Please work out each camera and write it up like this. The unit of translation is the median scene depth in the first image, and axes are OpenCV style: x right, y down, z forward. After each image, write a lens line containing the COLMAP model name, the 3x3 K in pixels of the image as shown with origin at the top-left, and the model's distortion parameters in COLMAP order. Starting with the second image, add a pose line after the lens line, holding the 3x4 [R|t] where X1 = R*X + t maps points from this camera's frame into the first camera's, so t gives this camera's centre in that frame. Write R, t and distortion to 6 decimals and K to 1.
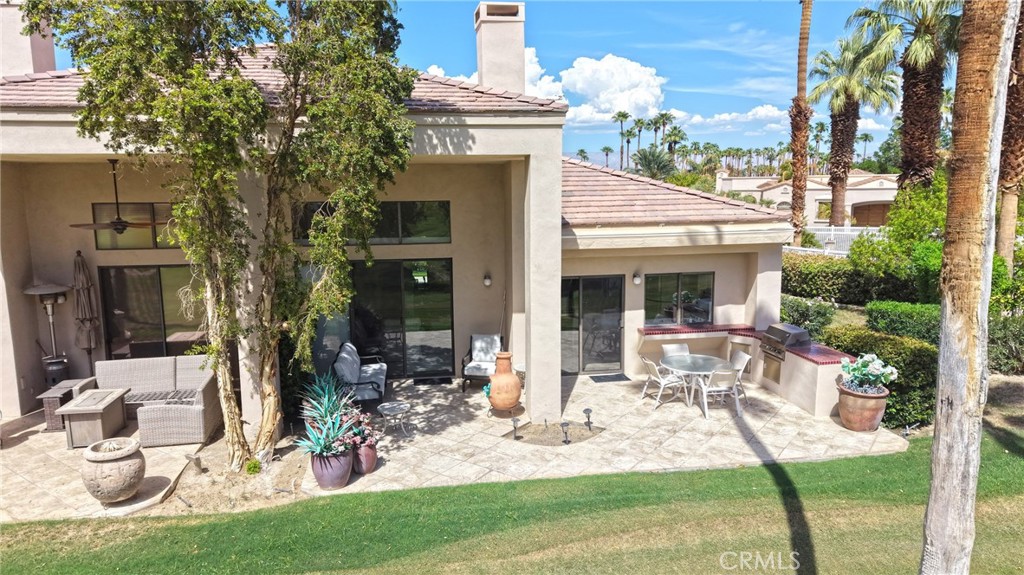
lens RADIAL K [[683.9, 0, 509.2], [0, 683.9, 286.2], [0, 0, 1]] dist [0.028994, -0.035752]
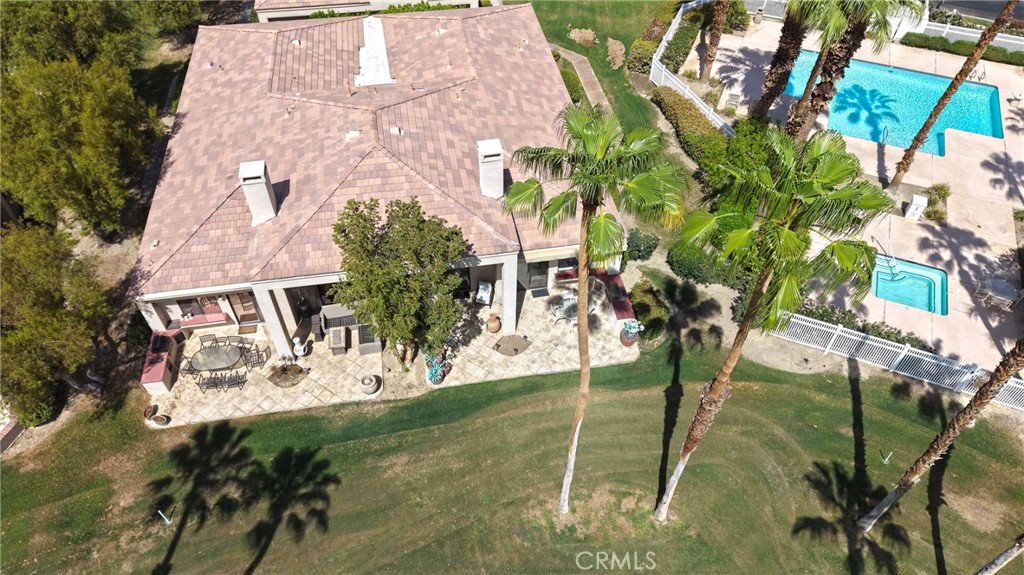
lens RADIAL K [[683.9, 0, 505.9], [0, 683.9, 288.0], [0, 0, 1]] dist [0.028994, -0.035752]
pose [[0.999930, -0.001645, 0.011728, 0.012220], [-0.006021, 0.782132, 0.623084, -1.690143], [-0.010198, -0.623111, 0.782067, -0.979292]]
